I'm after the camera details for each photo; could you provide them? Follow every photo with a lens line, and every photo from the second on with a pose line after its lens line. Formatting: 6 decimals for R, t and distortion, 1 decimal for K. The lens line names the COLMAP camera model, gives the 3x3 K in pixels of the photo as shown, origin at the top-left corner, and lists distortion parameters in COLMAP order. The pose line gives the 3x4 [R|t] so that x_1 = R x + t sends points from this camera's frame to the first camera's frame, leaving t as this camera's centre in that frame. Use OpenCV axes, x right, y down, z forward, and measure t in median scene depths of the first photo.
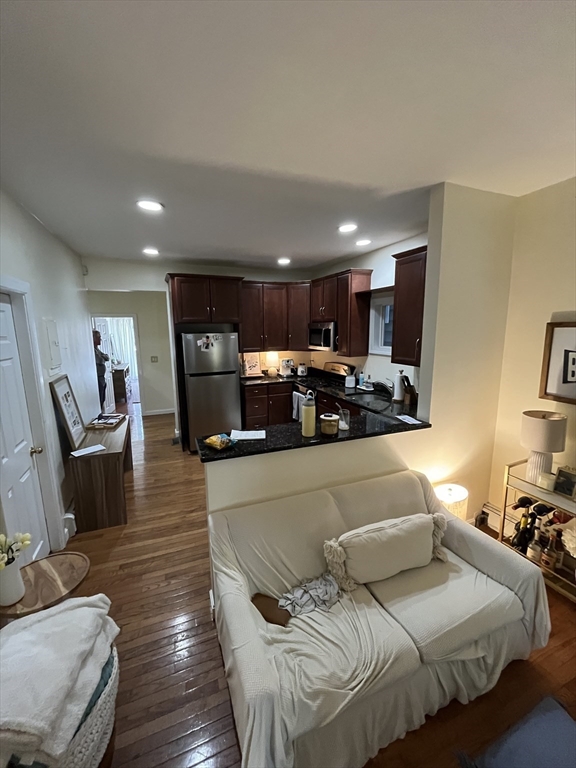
lens RADIAL K [[311.3, 0, 284.9], [0, 311.3, 382.9], [0, 0, 1]] dist [-0.002287, -0.000754]
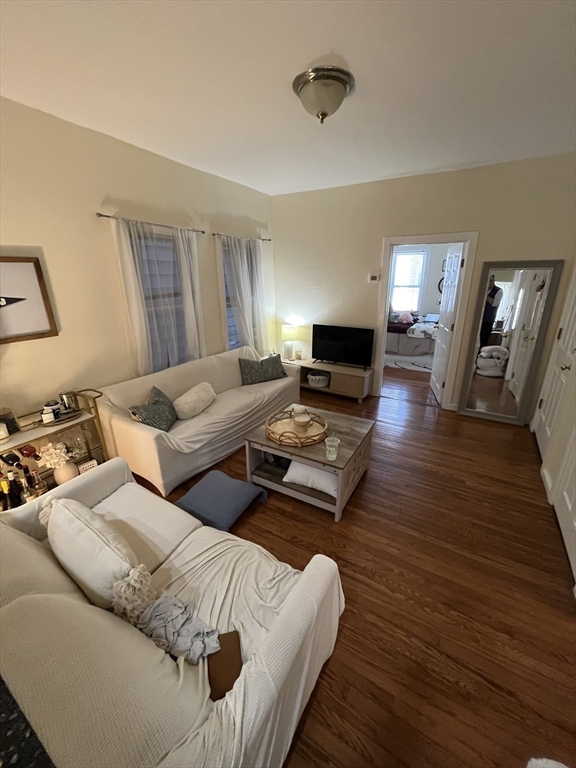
lens RADIAL K [[311.3, 0, 284.9], [0, 311.3, 382.9], [0, 0, 1]] dist [-0.002287, -0.000754]
pose [[-0.611875, -0.240314, 0.753564, -0.492852], [0.157367, 0.896693, 0.413736, -0.094056], [-0.775142, 0.371741, -0.510846, 1.012273]]
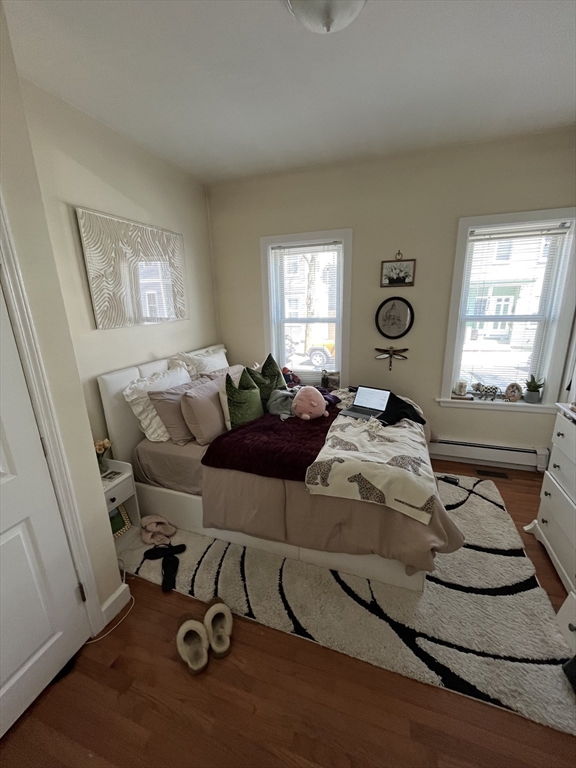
lens RADIAL K [[311.3, 0, 284.9], [0, 311.3, 382.9], [0, 0, 1]] dist [-0.002287, -0.000754]
pose [[-0.766519, -0.128180, 0.629300, 1.039808], [0.150130, 0.916966, 0.369640, 0.422702], [-0.624427, 0.377813, -0.683628, -1.703637]]
